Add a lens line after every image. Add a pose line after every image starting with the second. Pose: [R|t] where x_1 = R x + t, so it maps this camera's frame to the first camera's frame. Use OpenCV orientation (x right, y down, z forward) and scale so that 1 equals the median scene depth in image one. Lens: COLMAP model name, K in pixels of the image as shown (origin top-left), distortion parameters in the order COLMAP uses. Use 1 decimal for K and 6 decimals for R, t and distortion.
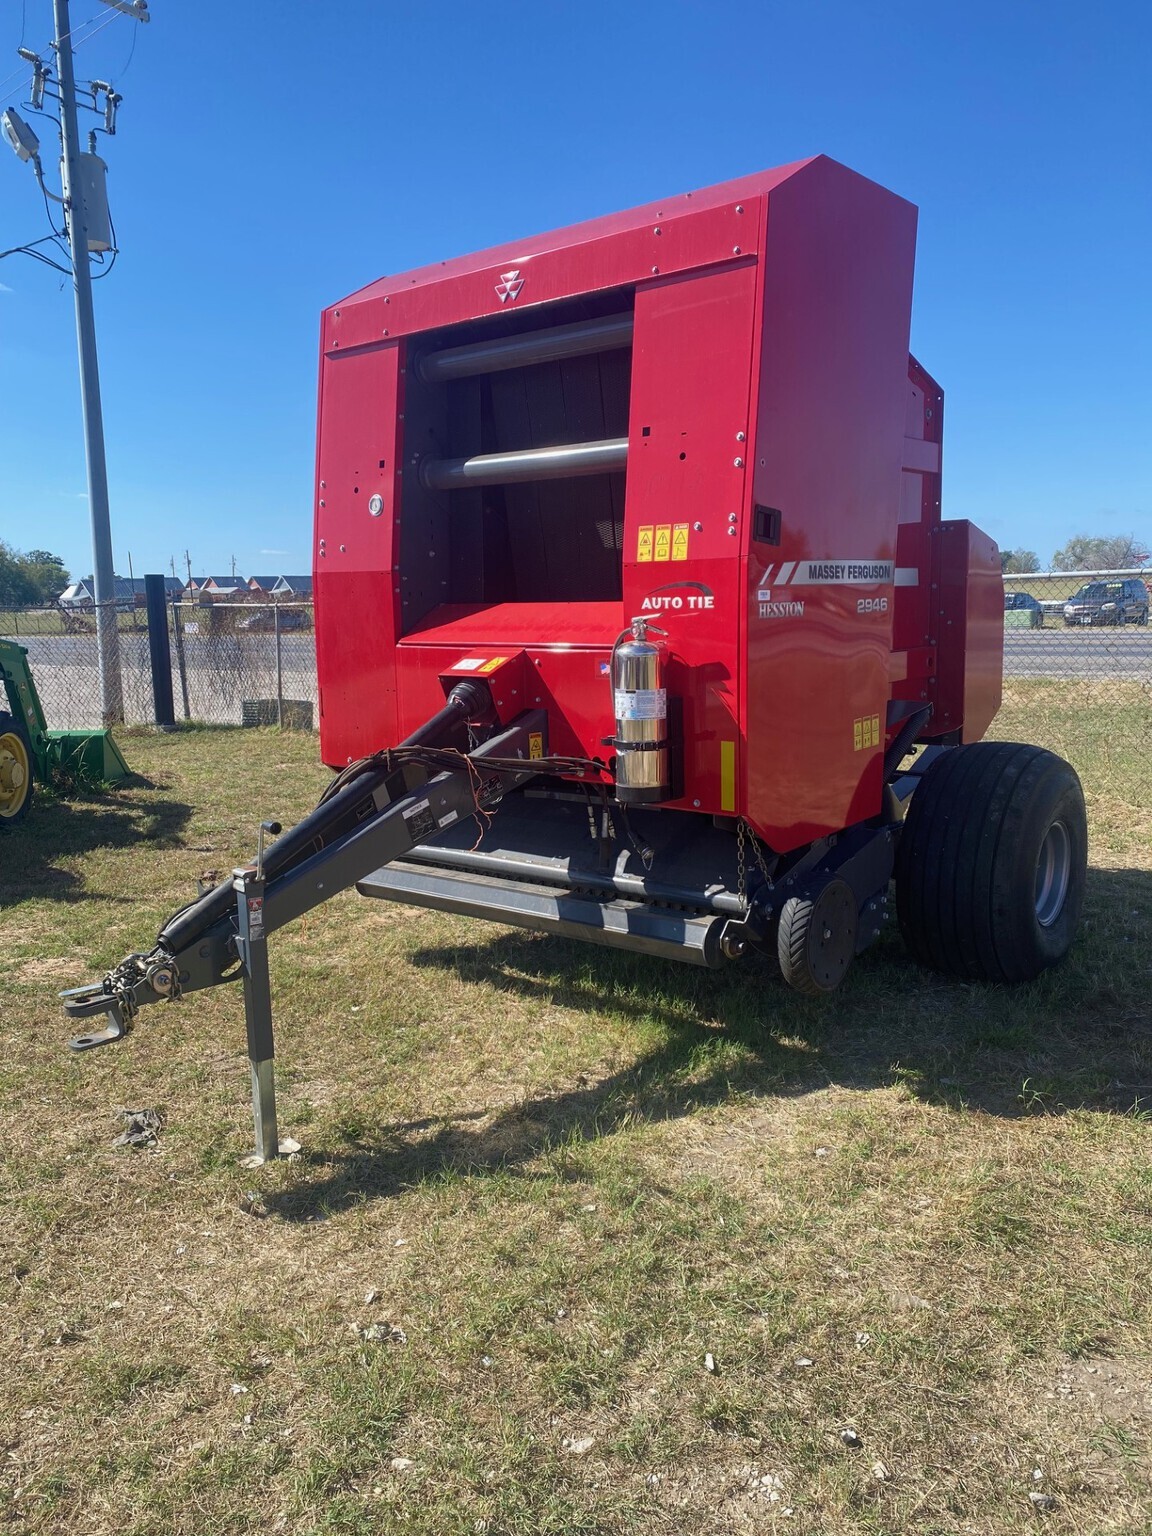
lens RADIAL K [[1158.6, 0, 576.0], [0, 1158.6, 768.0], [0, 0, 1]] dist [0.092444, -0.184521]
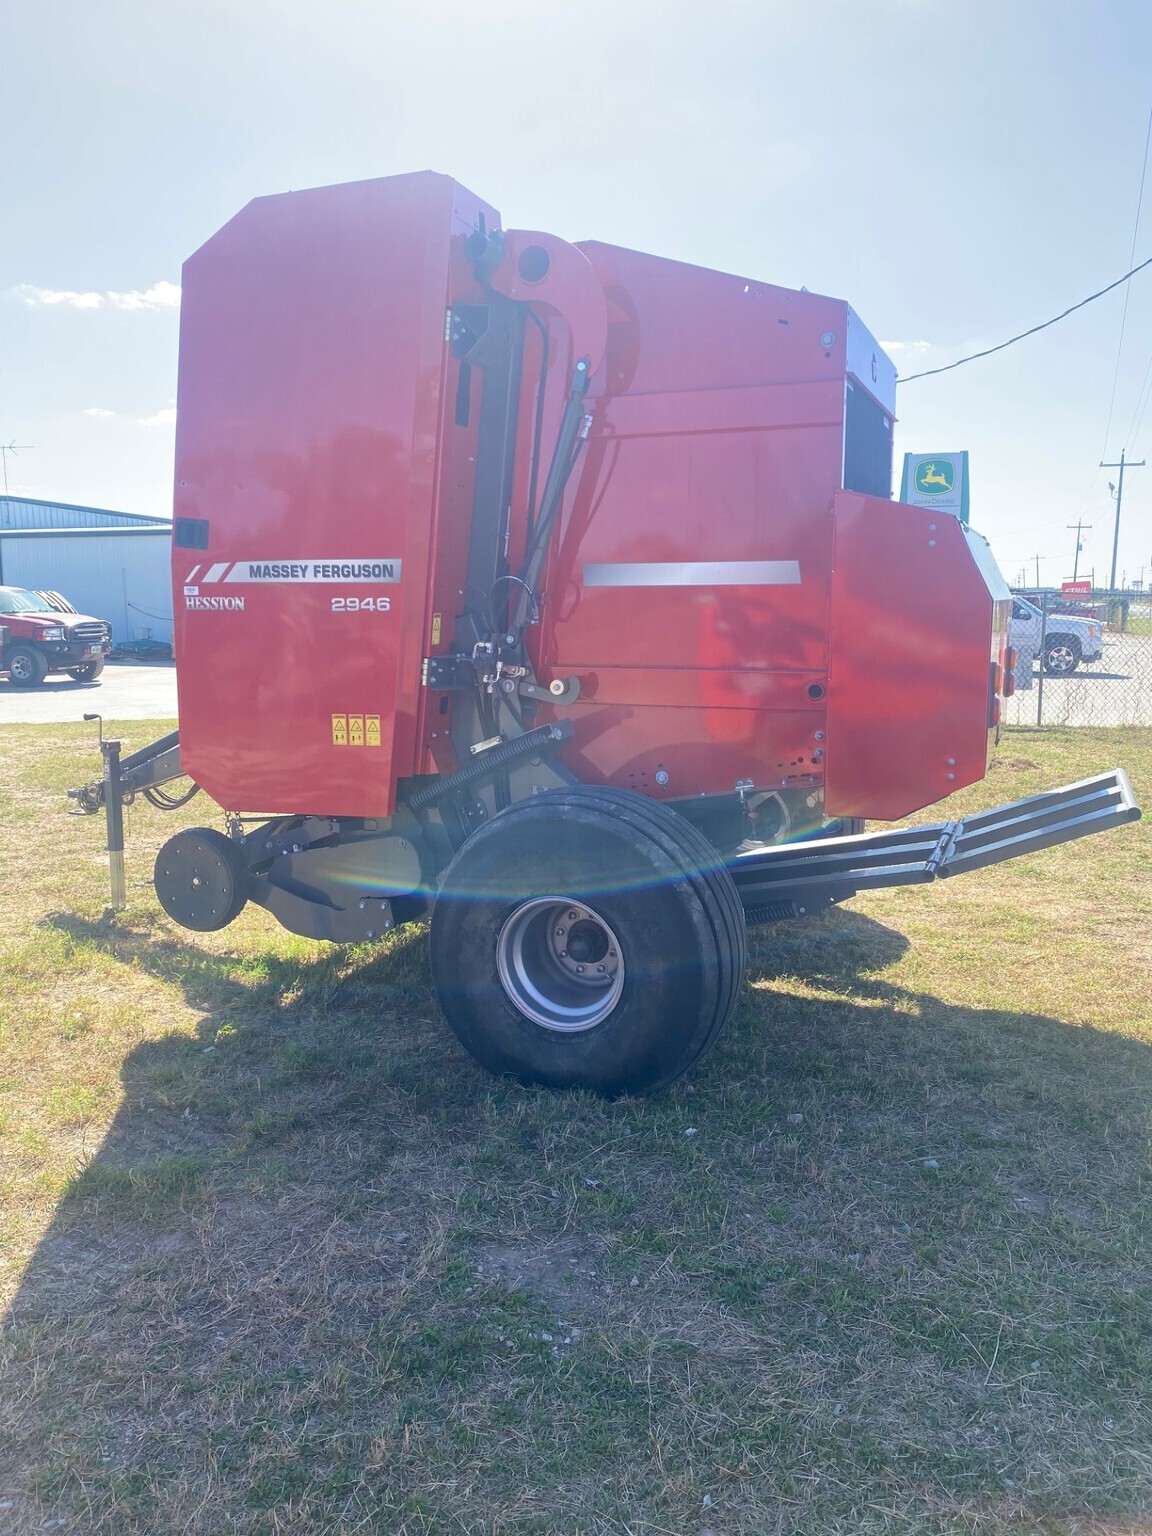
lens RADIAL K [[1148.2, 0, 599.6], [0, 1148.2, 774.3], [0, 0, 1]] dist [0.087801, -0.175224]
pose [[0.319073, 0.167016, -0.932898, 1.382900], [-0.143920, 0.981472, 0.126488, -0.165245], [0.936739, 0.093904, 0.337198, 0.953658]]
